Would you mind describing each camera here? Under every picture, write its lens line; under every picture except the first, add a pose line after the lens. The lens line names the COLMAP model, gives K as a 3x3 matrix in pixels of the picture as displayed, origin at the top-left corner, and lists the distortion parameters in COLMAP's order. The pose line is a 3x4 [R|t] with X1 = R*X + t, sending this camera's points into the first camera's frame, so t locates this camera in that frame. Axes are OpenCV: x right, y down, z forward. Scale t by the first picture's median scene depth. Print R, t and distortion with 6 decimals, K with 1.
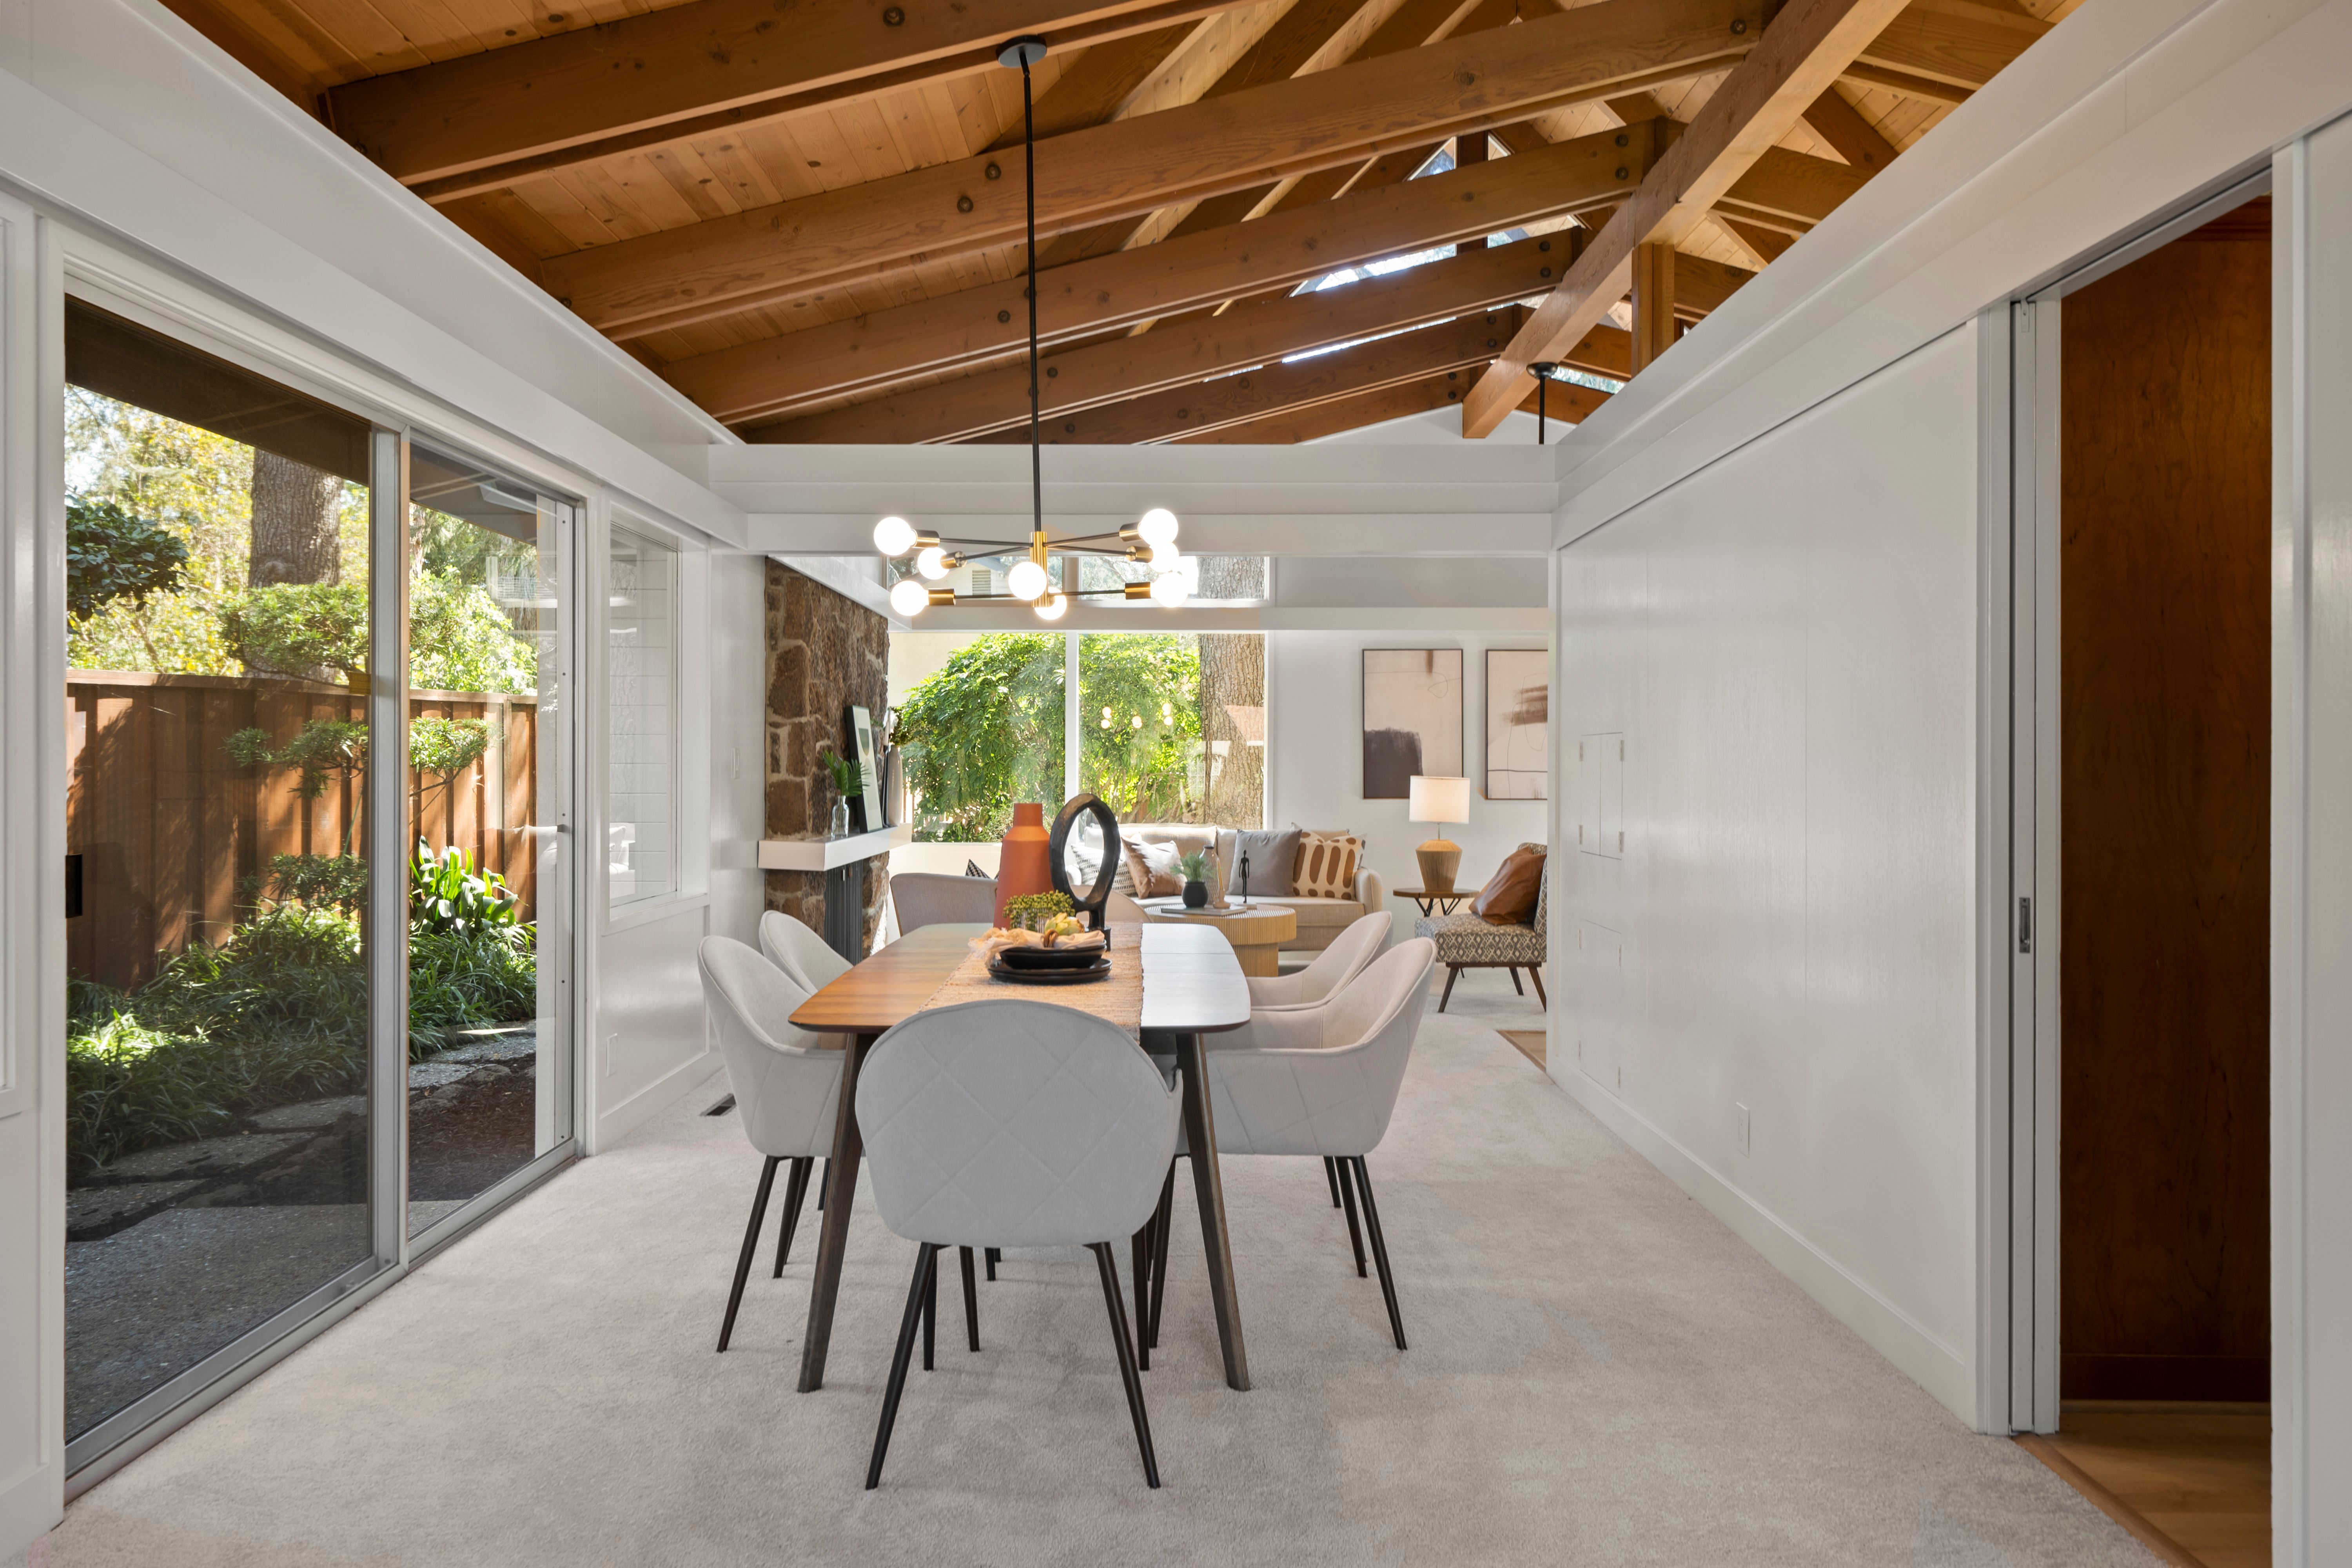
lens RADIAL K [[1582.1, 0, 1168.9], [0, 1582.1, 770.5], [0, 0, 1]] dist [-0.010269, -0.003928]
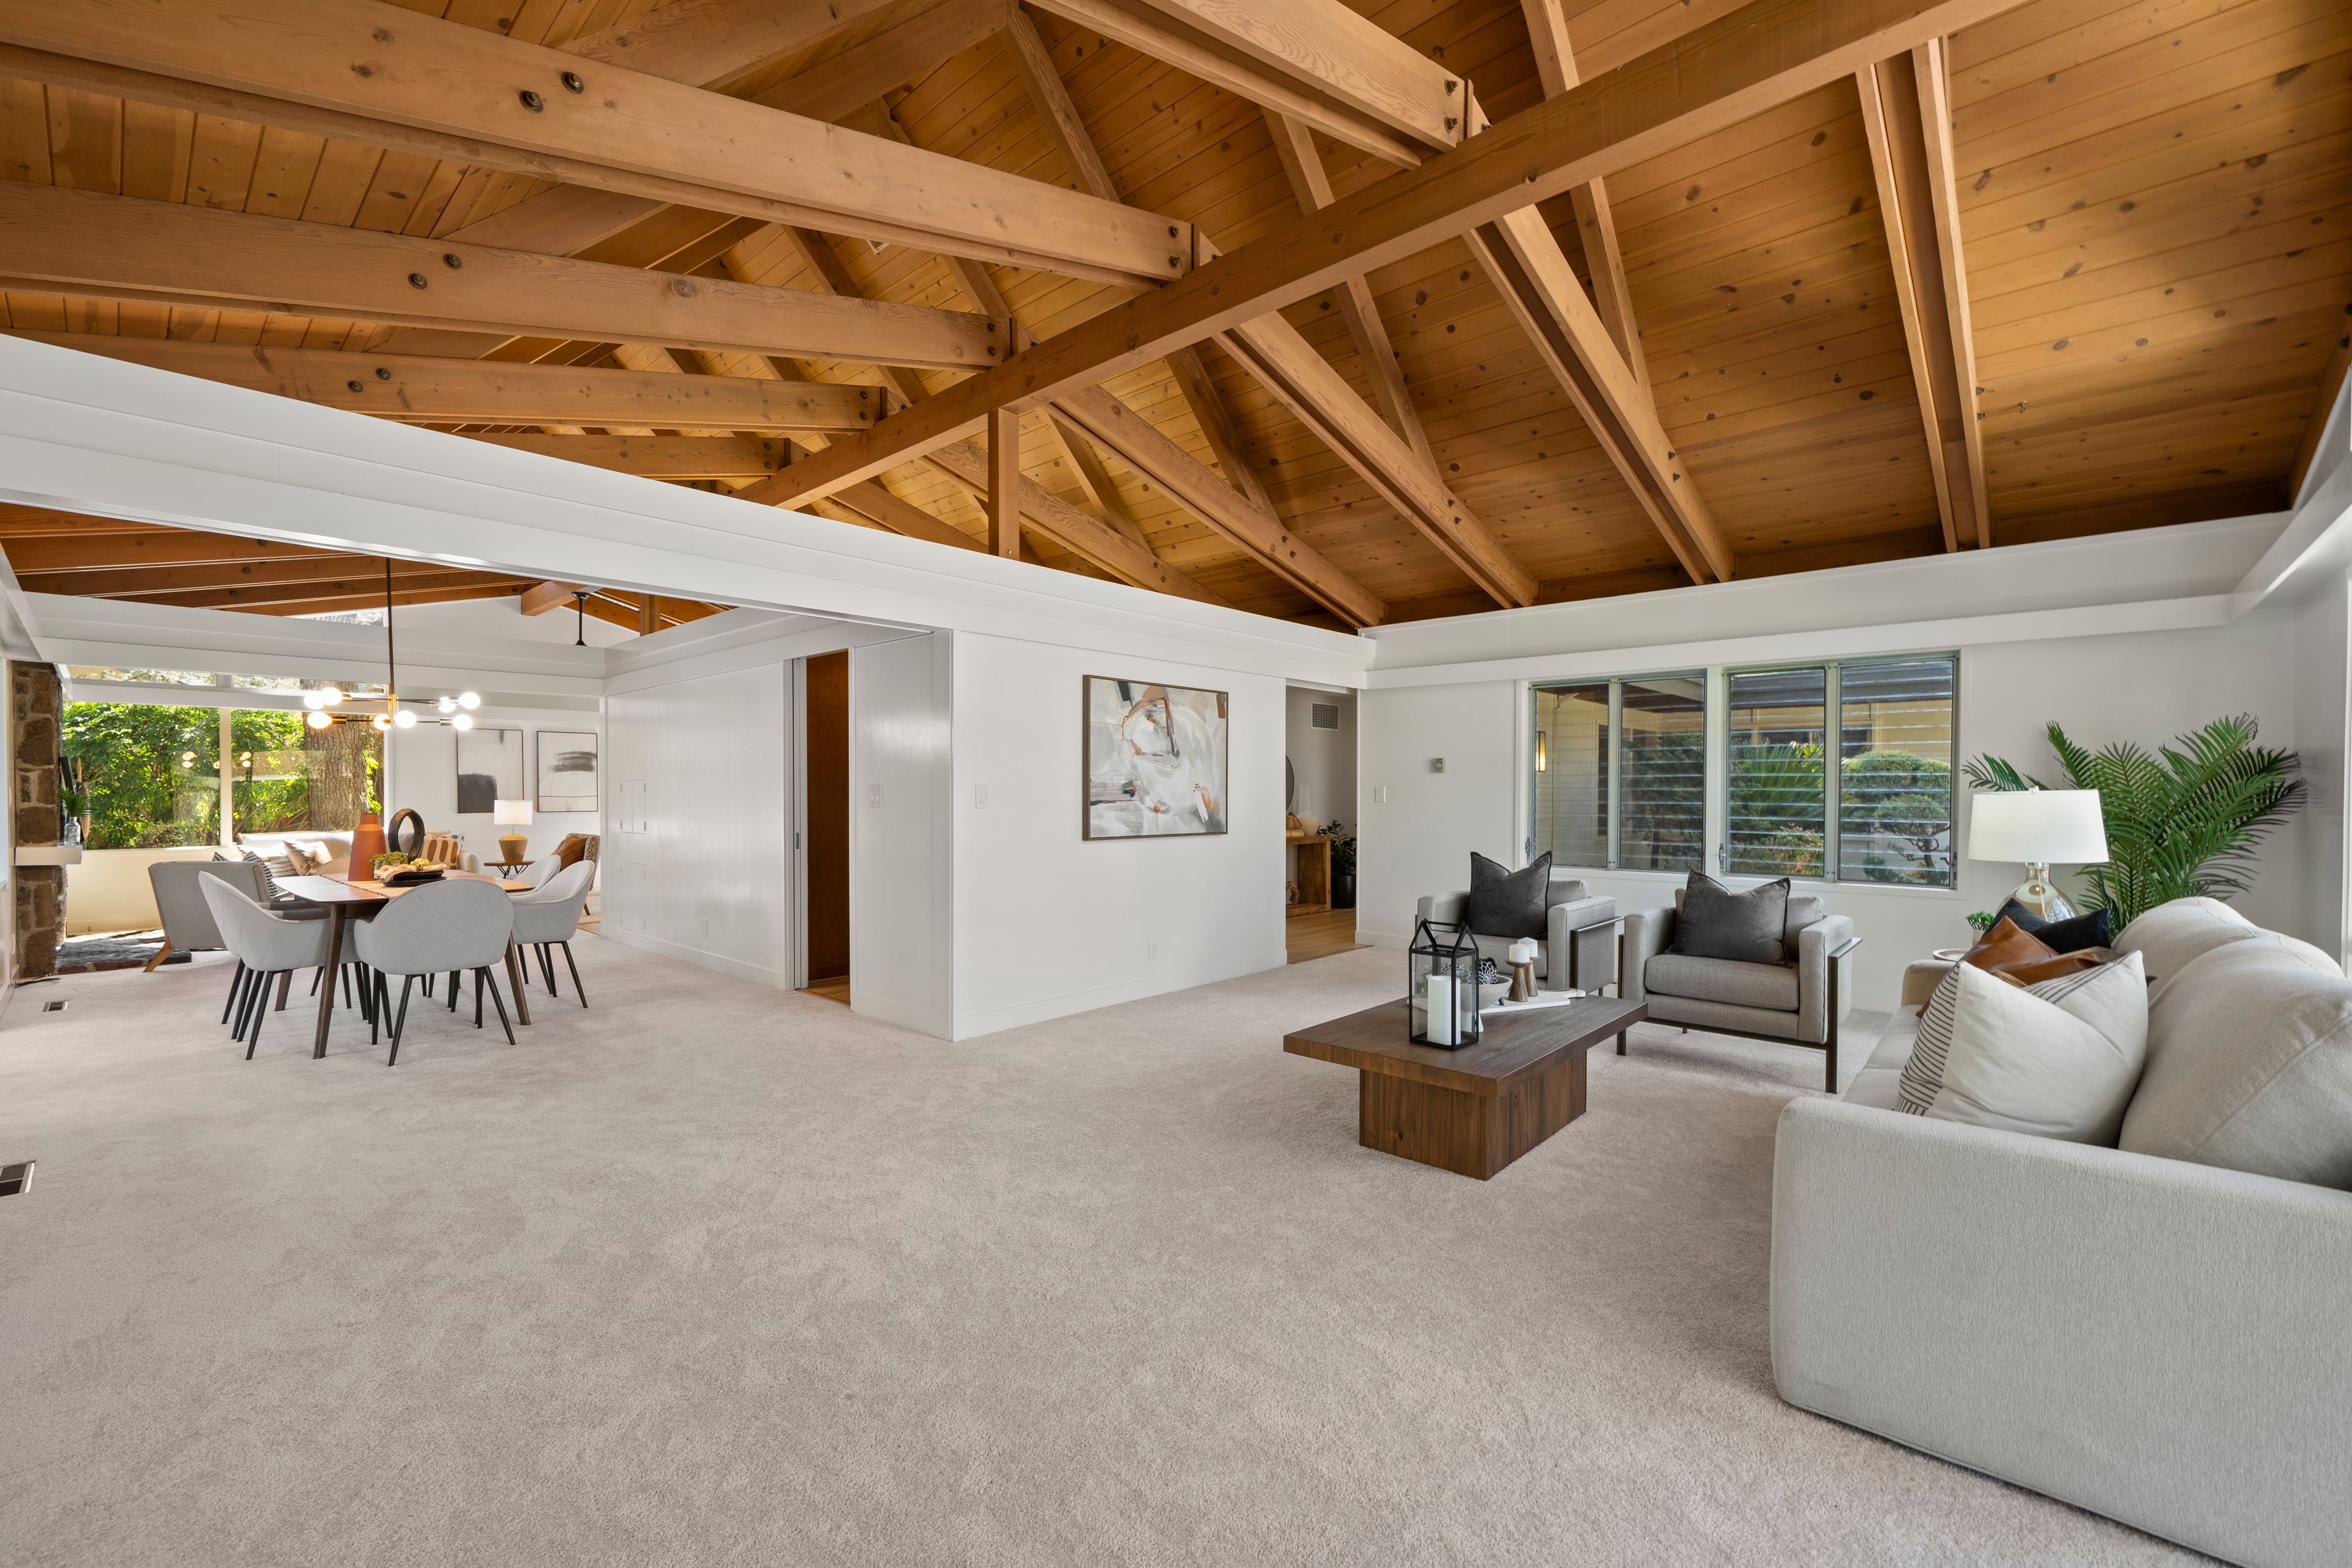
lens RADIAL K [[936.7, 0, 1160.9], [0, 936.7, 791.0], [0, 0, 1]] dist [-0.010671, 0.000317]
pose [[0.666807, -0.003440, 0.745223, -0.136682], [0.005753, 0.999983, -0.000531, -0.001683], [-0.745209, 0.004642, 0.666815, -0.290572]]
